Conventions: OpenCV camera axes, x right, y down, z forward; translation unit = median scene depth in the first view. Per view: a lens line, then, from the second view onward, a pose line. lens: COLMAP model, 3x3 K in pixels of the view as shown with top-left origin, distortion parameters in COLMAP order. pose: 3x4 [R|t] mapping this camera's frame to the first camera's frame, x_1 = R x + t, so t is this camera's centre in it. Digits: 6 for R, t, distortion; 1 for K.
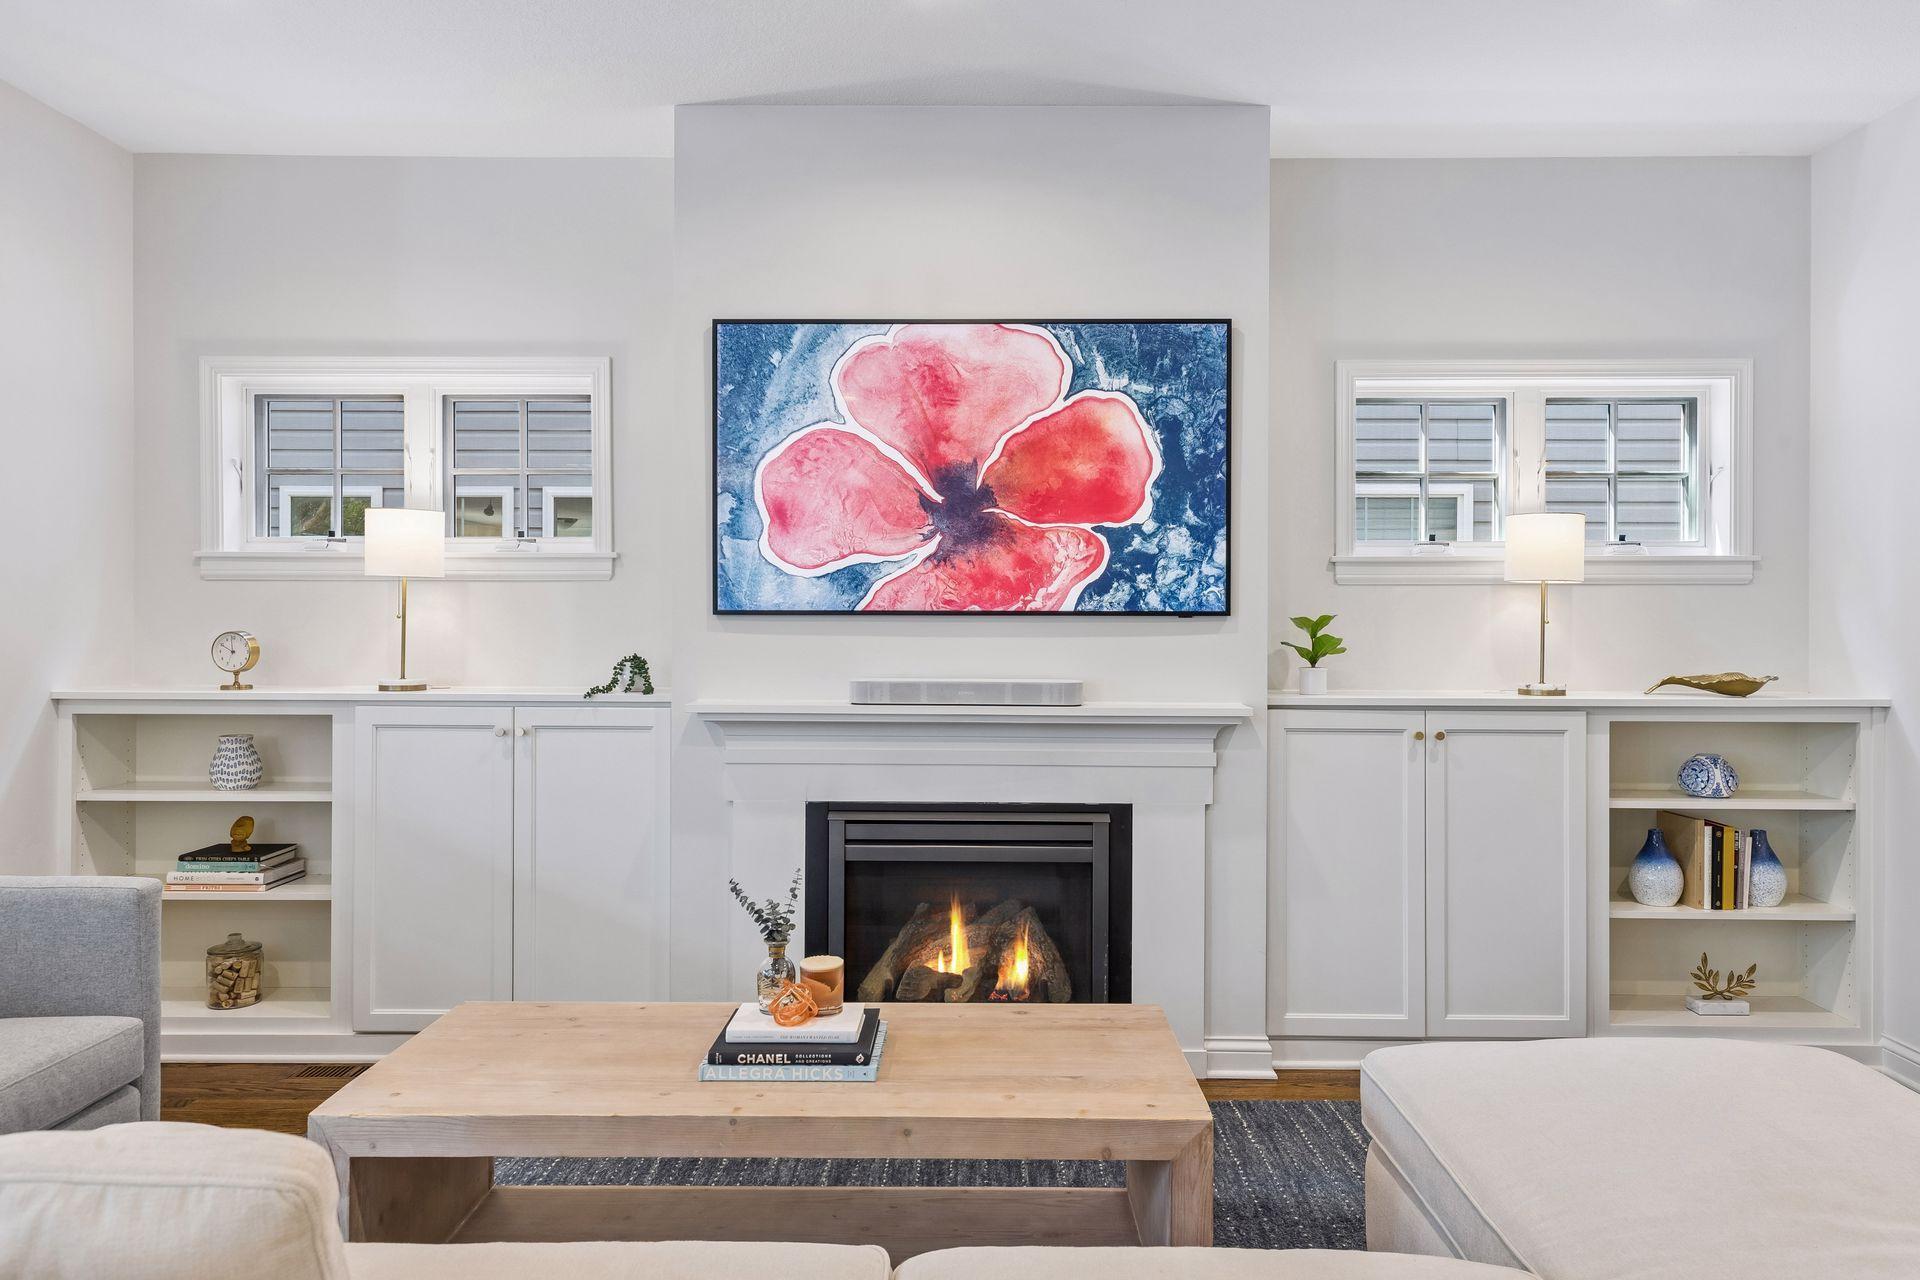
lens RADIAL K [[1231.1, 0, 960.9], [0, 1231.1, 621.6], [0, 0, 1]] dist [0.015966, 0.000288]
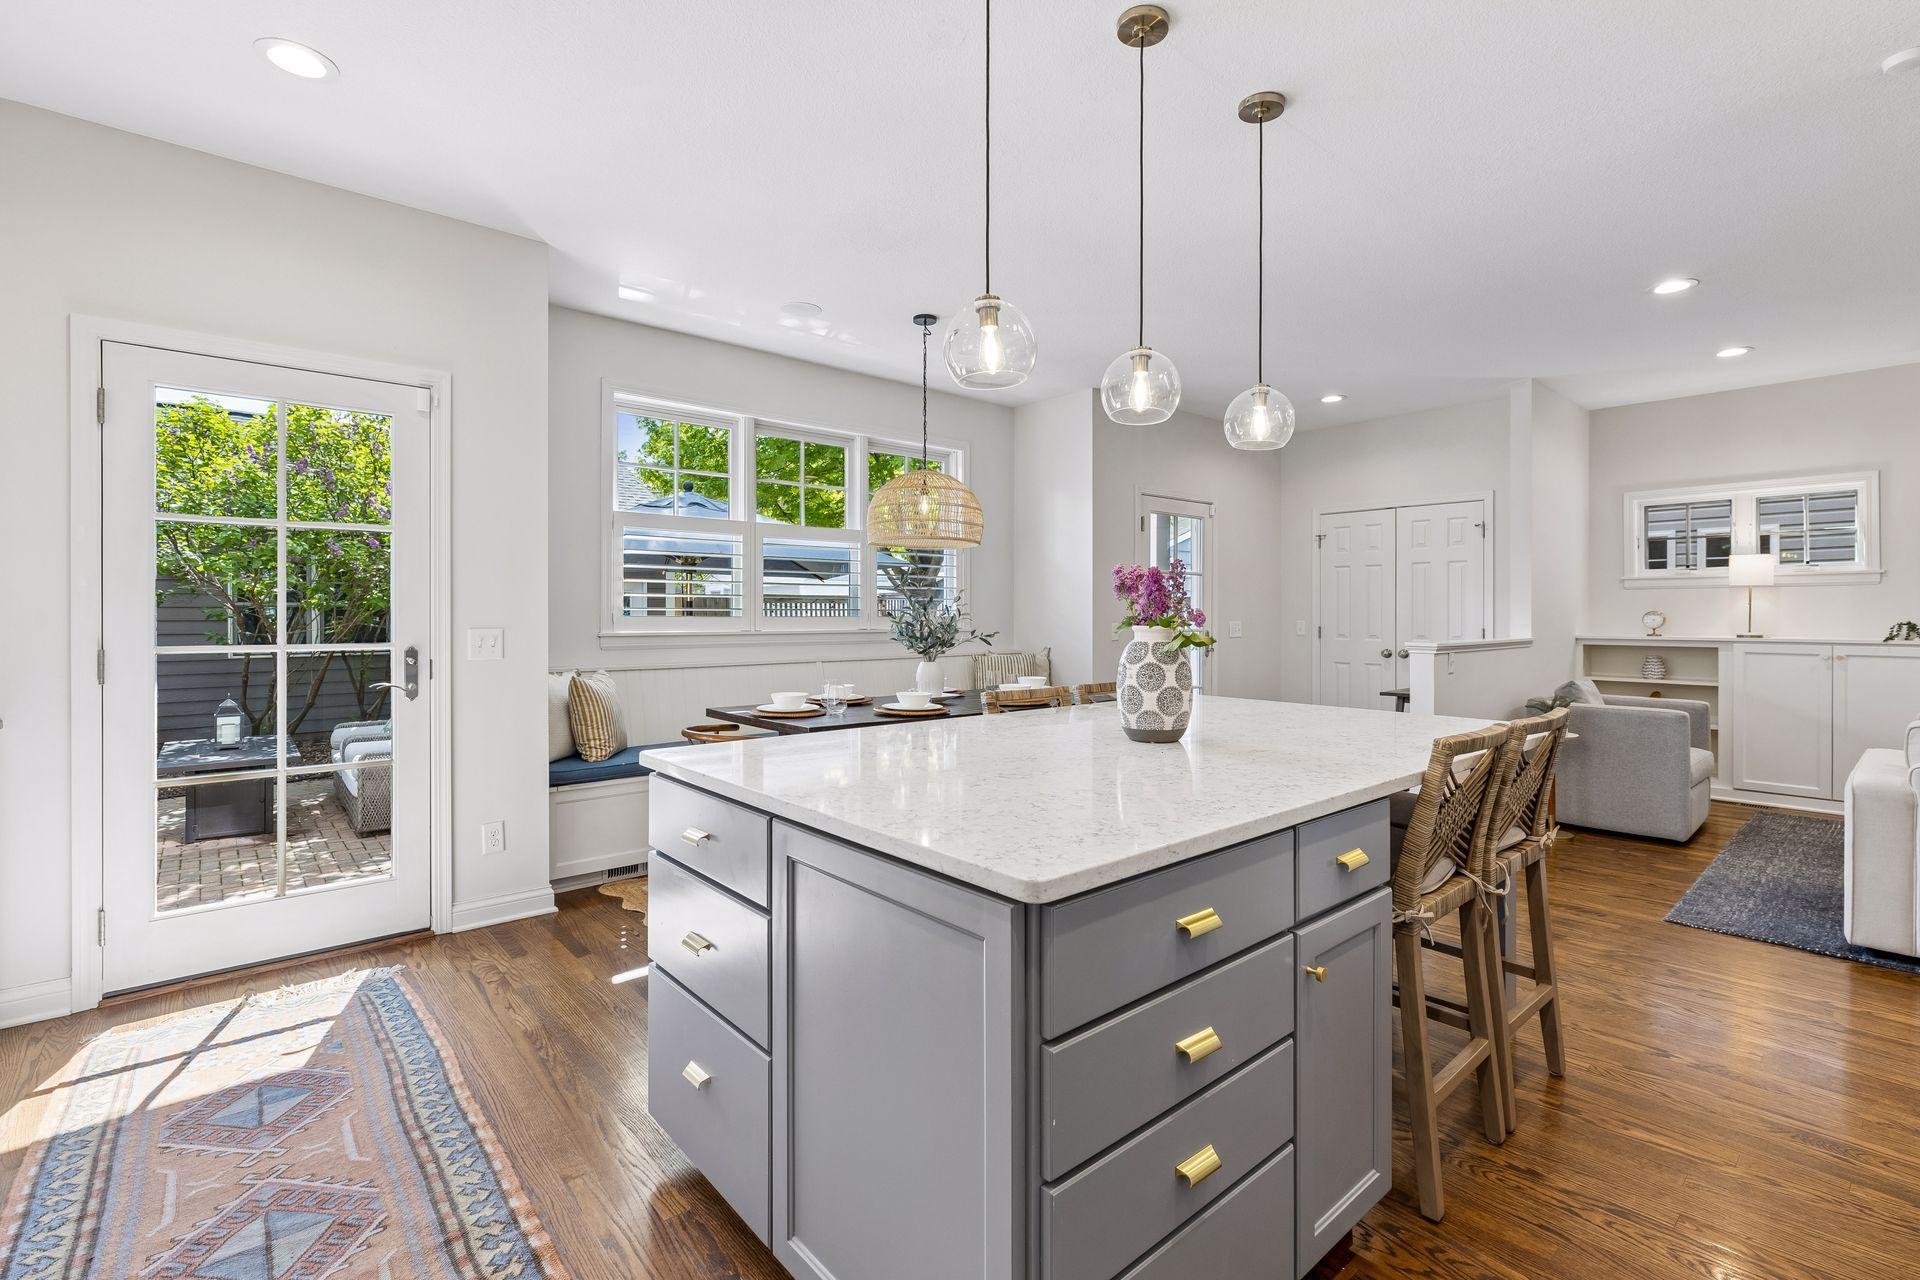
lens RADIAL K [[865.5, 0, 1000.3], [0, 865.5, 615.8], [0, 0, 1]] dist [0.000604, 0.000015]
pose [[0.679864, -0.001545, -0.733337, -0.253370], [0.002109, 0.999998, -0.000151, 0.015721], [0.733335, -0.001444, 0.679866, -1.089120]]
